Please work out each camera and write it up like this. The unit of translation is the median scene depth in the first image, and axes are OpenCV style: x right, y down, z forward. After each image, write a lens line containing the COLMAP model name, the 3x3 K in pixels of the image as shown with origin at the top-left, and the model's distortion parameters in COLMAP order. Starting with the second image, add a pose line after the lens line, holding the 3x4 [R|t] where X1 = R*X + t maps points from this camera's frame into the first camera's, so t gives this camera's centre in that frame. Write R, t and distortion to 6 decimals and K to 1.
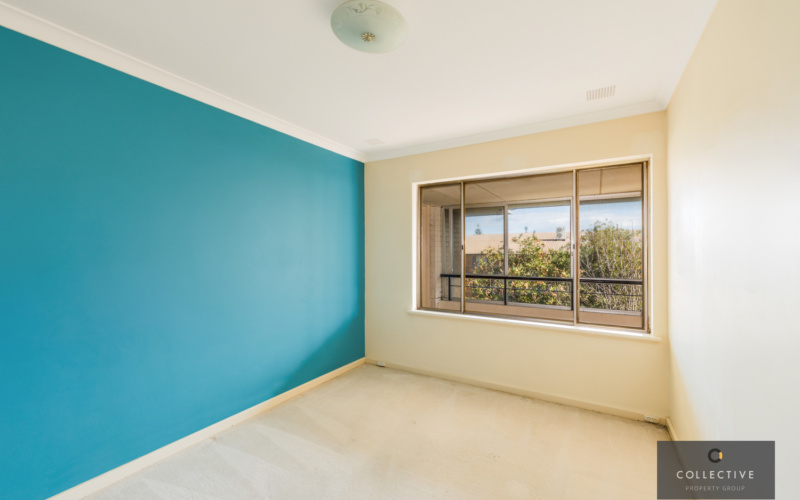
lens RADIAL K [[333.1, 0, 394.5], [0, 333.1, 253.8], [0, 0, 1]] dist [0.001696, 0.000272]
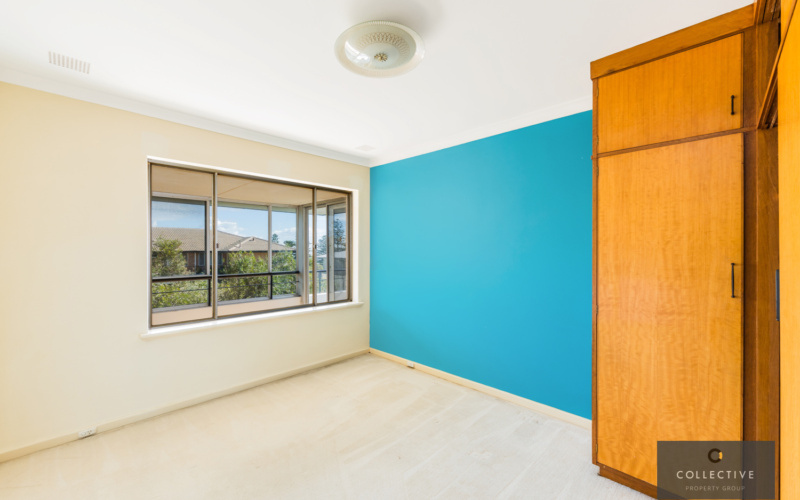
lens RADIAL K [[333.1, 0, 394.7], [0, 333.1, 247.6], [0, 0, 1]] dist [0.001696, 0.000272]
pose [[0.227364, 0.008762, 0.973770, -0.548696], [0.005310, 0.999933, -0.010238, -0.001286], [-0.973795, 0.007499, 0.227303, 0.324235]]
